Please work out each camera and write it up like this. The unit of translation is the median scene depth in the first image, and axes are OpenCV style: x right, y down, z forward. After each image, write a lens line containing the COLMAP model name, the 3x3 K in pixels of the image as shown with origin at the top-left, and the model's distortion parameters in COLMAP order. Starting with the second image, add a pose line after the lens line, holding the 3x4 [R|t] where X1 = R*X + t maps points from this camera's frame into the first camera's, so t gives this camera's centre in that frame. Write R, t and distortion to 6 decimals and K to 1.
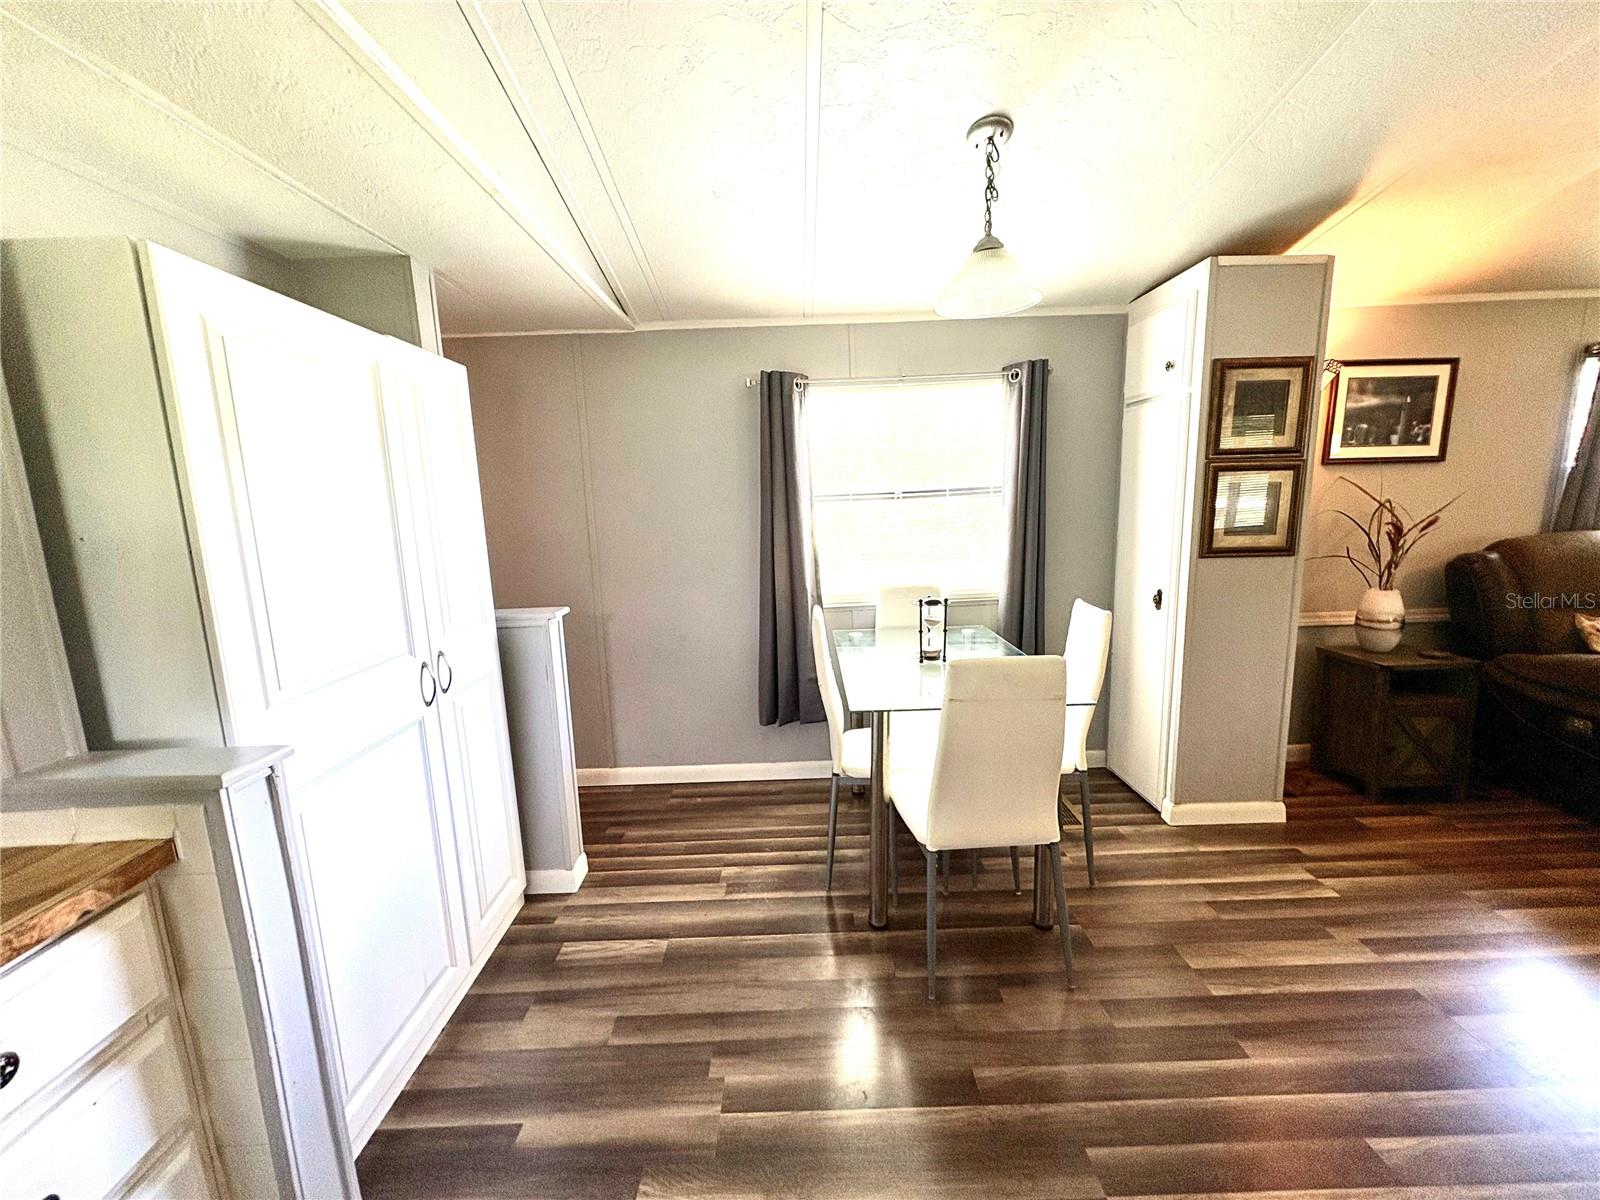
lens RADIAL K [[639.8, 0, 804.7], [0, 639.8, 596.3], [0, 0, 1]] dist [0.002312, -0.000259]
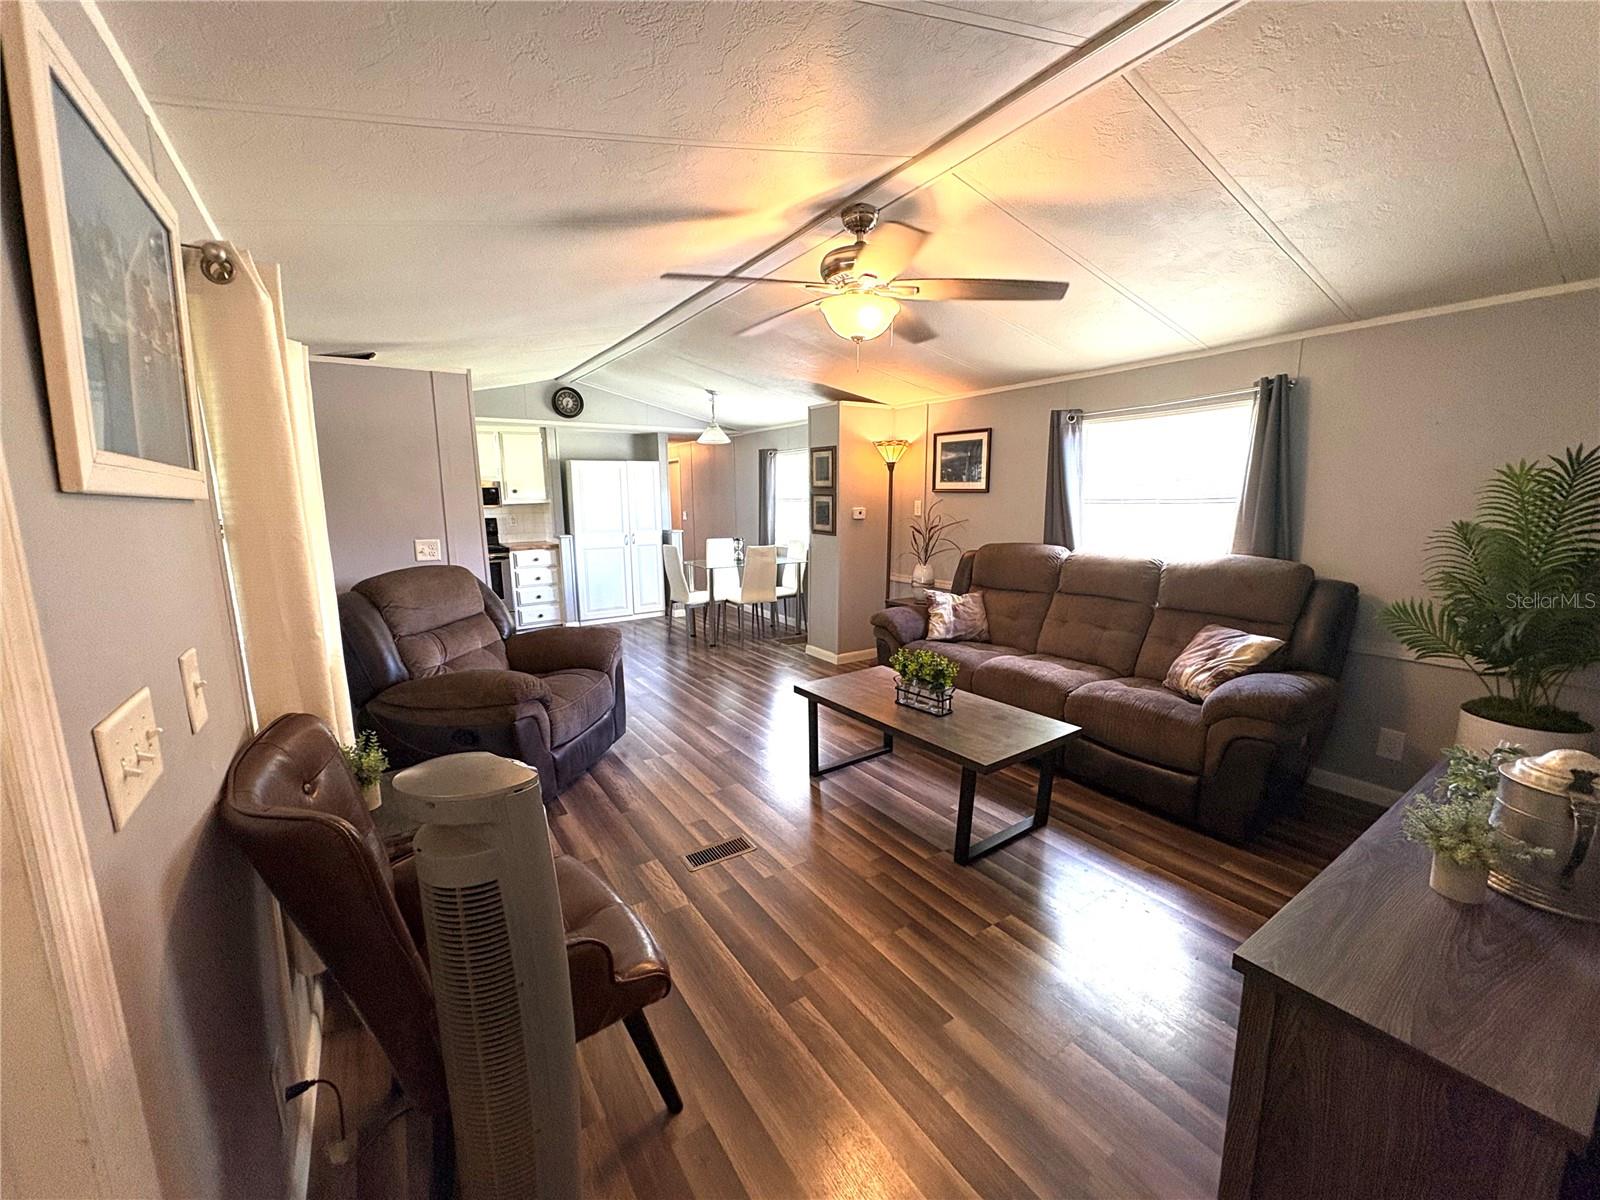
lens RADIAL K [[639.8, 0, 799.8], [0, 639.8, 603.5], [0, 0, 1]] dist [0.002312, -0.000259]
pose [[0.538028, 0.173830, -0.824809, 2.120444], [-0.151033, 0.982550, 0.108555, -0.045250], [0.829286, 0.066167, 0.554893, -0.234945]]
